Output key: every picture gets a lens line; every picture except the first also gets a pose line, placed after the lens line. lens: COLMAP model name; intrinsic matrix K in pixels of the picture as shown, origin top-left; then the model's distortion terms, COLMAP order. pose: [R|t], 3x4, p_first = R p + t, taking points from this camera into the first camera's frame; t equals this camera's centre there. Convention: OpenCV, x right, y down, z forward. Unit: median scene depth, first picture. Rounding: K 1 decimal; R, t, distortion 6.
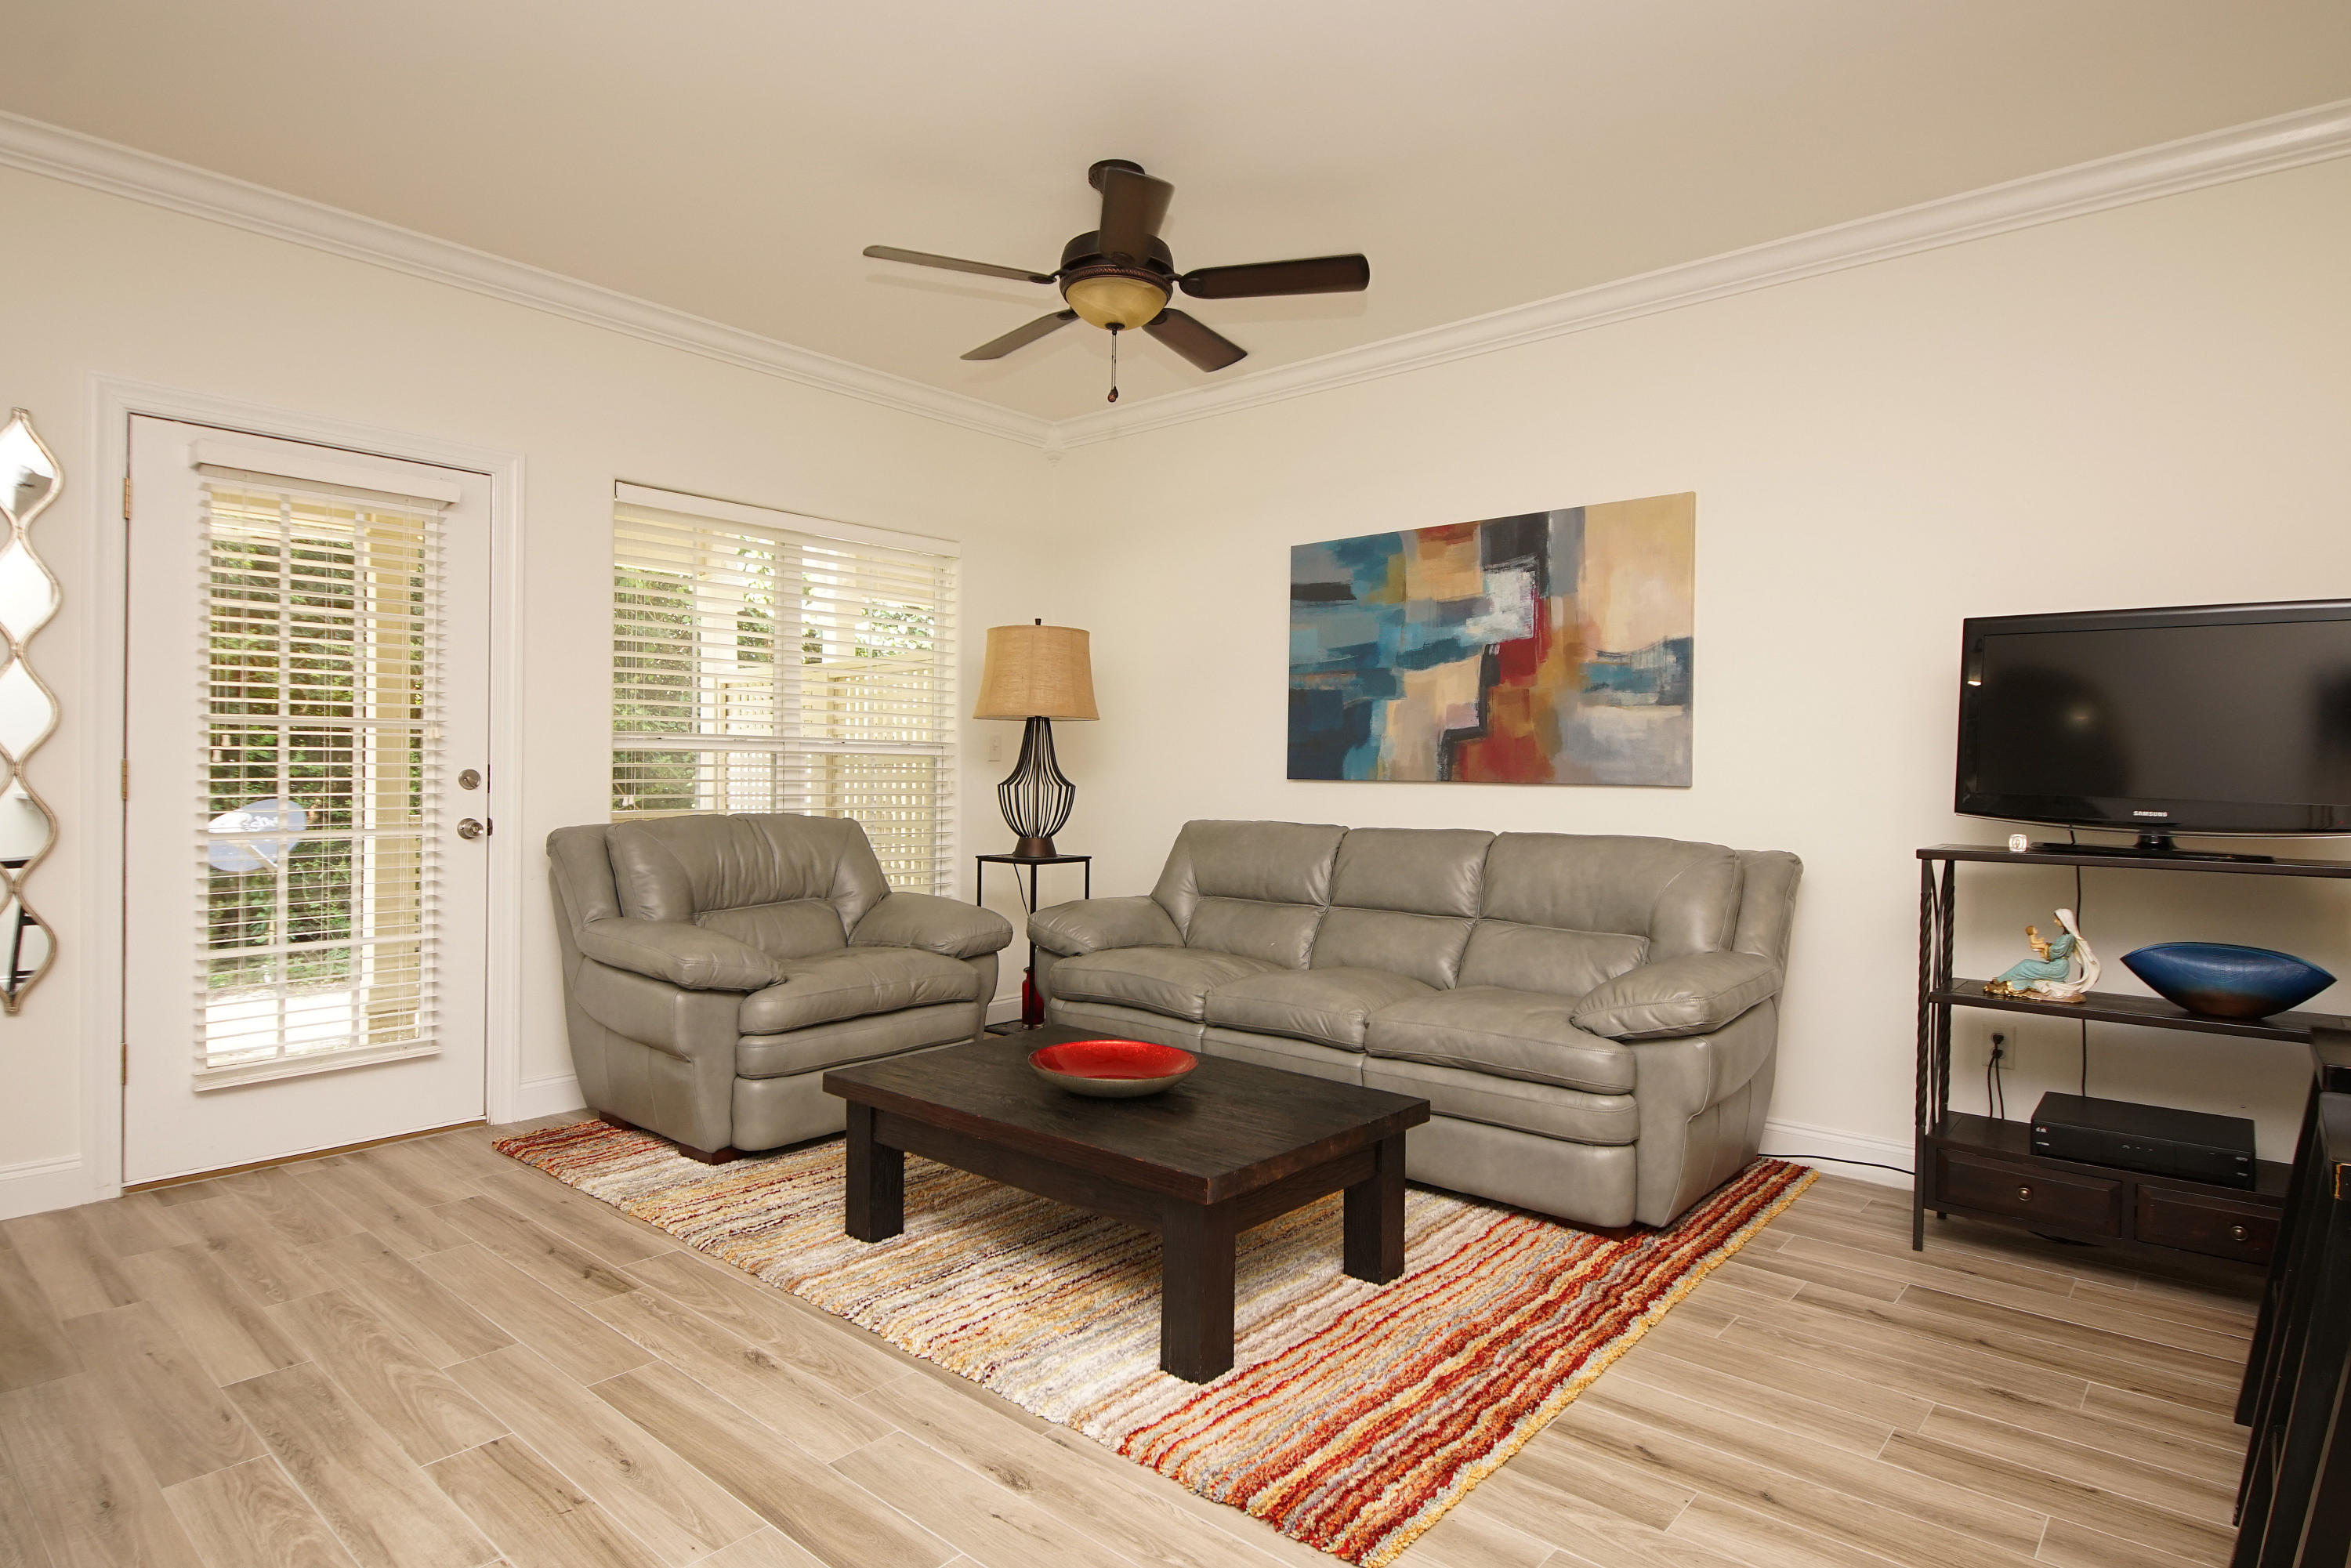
lens RADIAL K [[1259.4, 0, 1155.9], [0, 1259.4, 770.7], [0, 0, 1]] dist [0.038151, -0.038016]
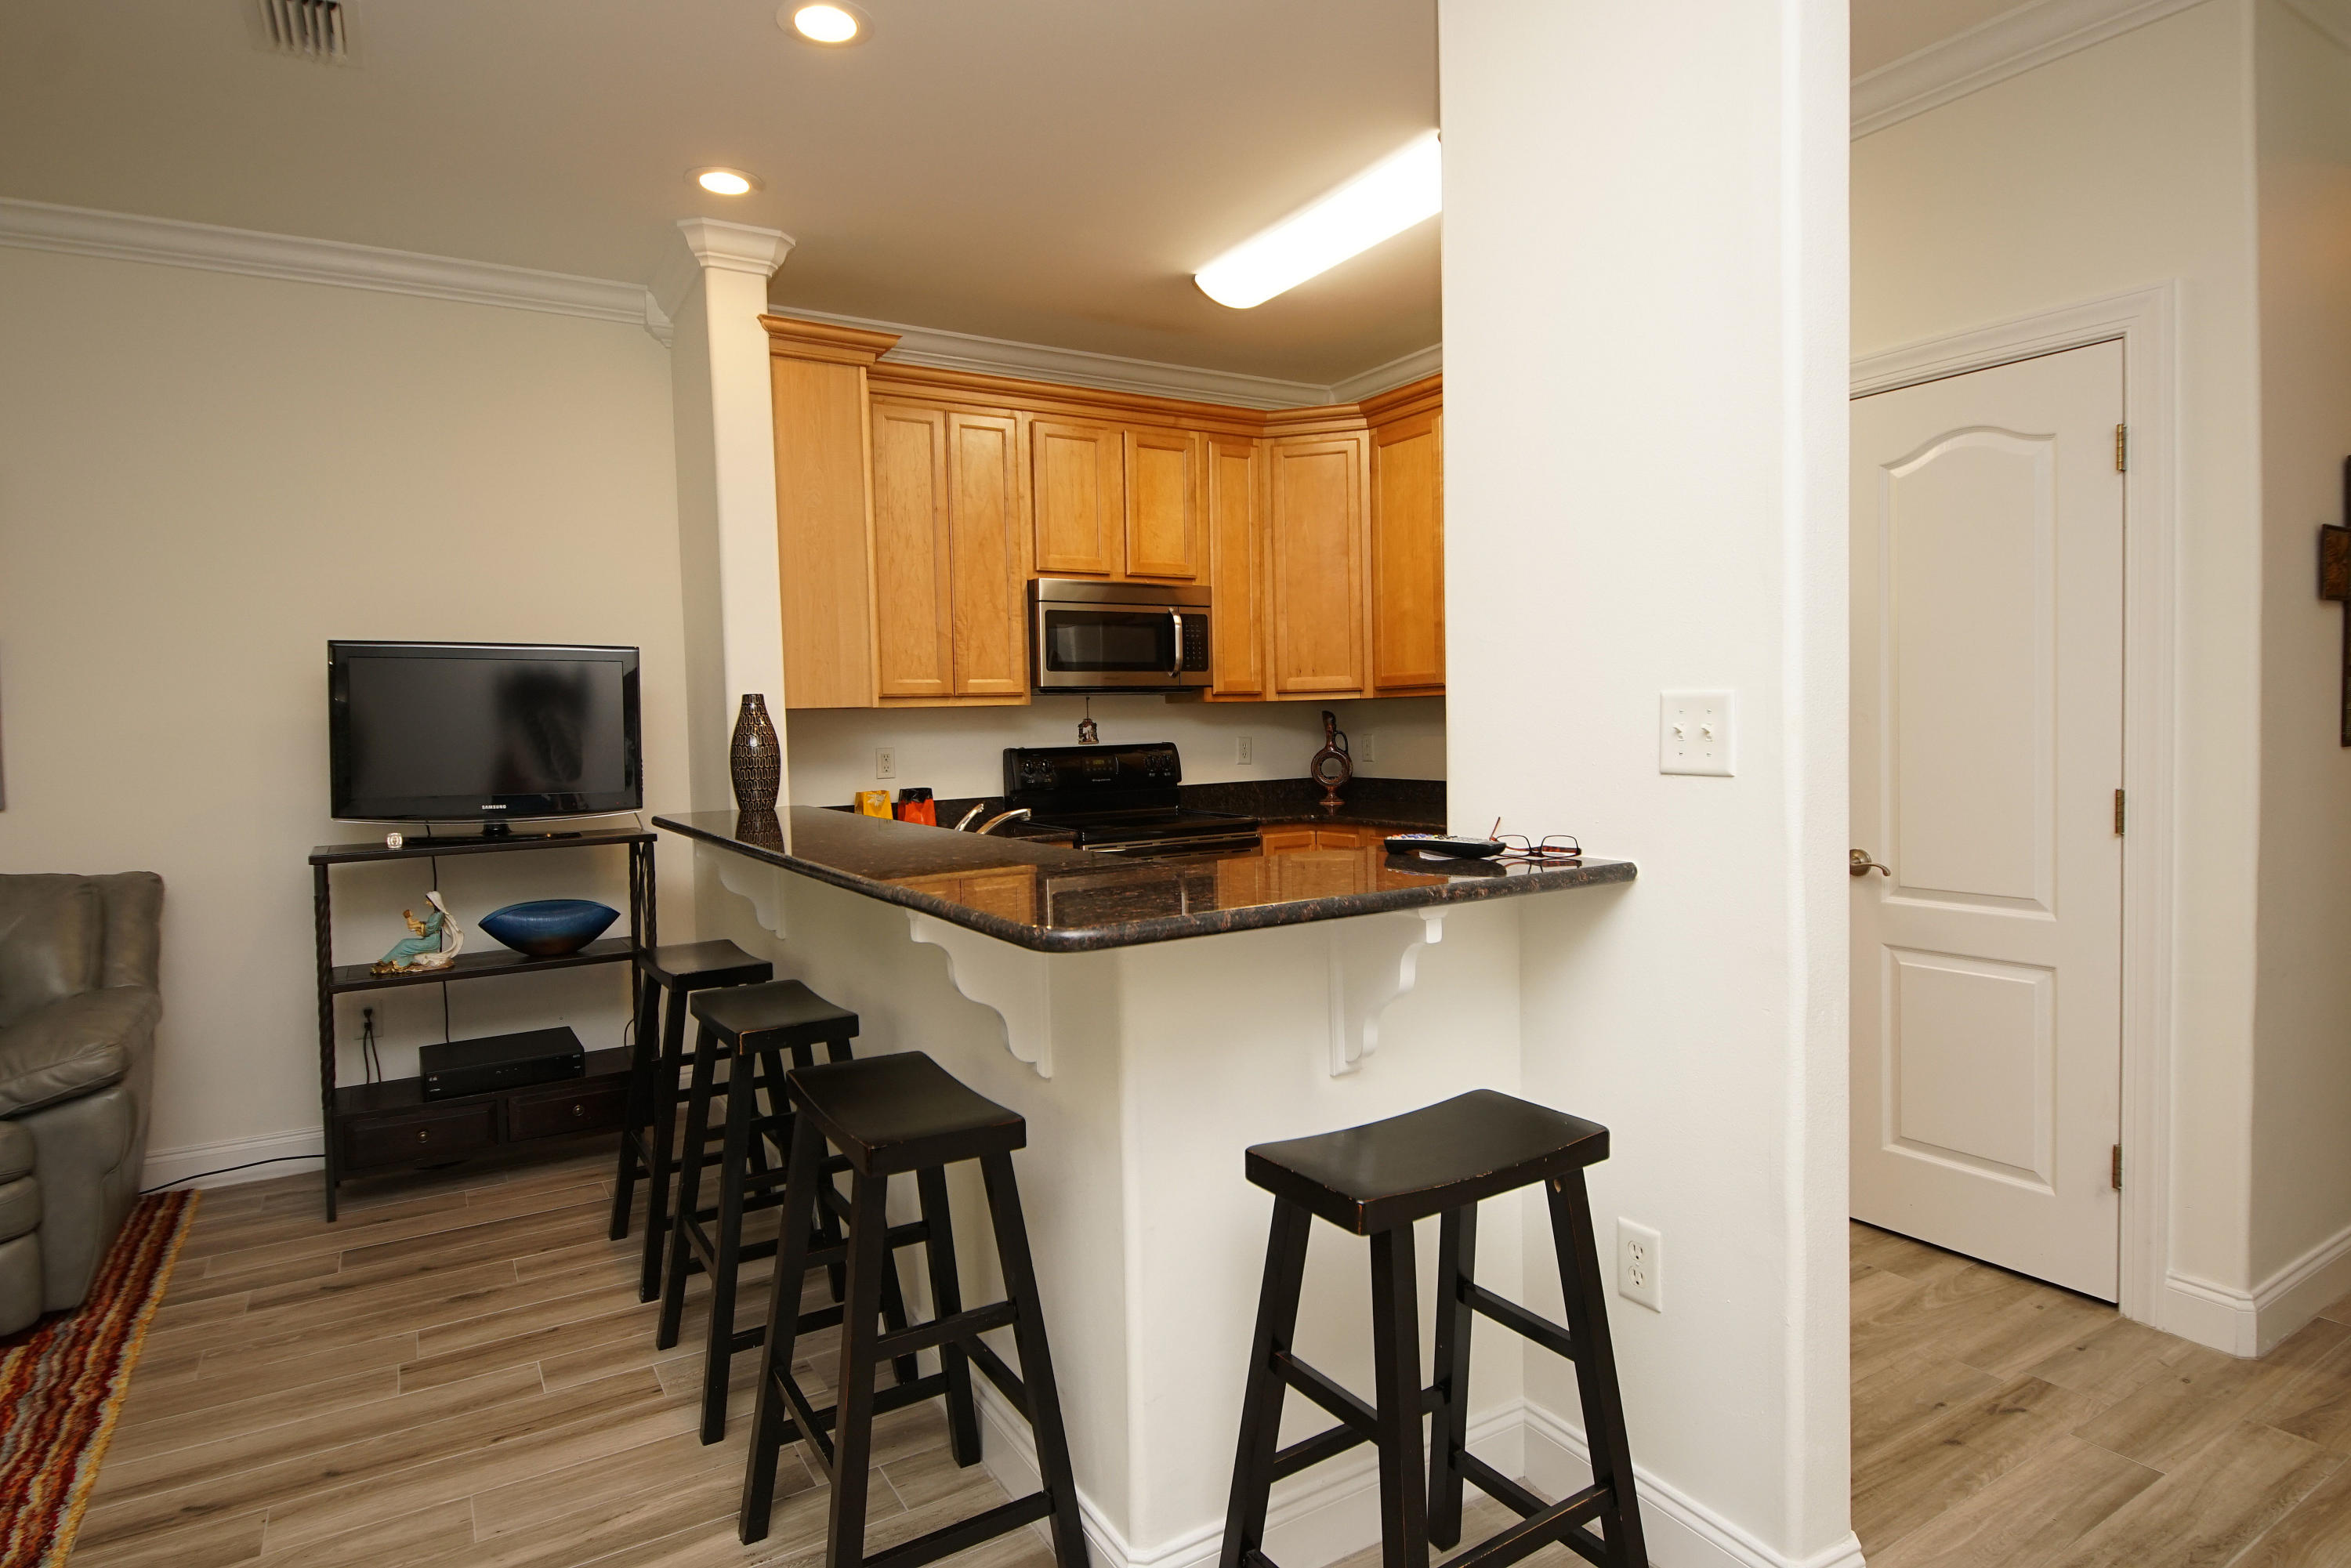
lens RADIAL K [[1255.9, 0, 1150.9], [0, 1255.9, 771.6], [0, 0, 1]] dist [0.029654, -0.026142]
pose [[0.306793, -0.057101, 0.950062, -0.166436], [0.028623, 0.998301, 0.050757, -0.036896], [-0.951346, 0.011621, 0.307906, -0.007275]]
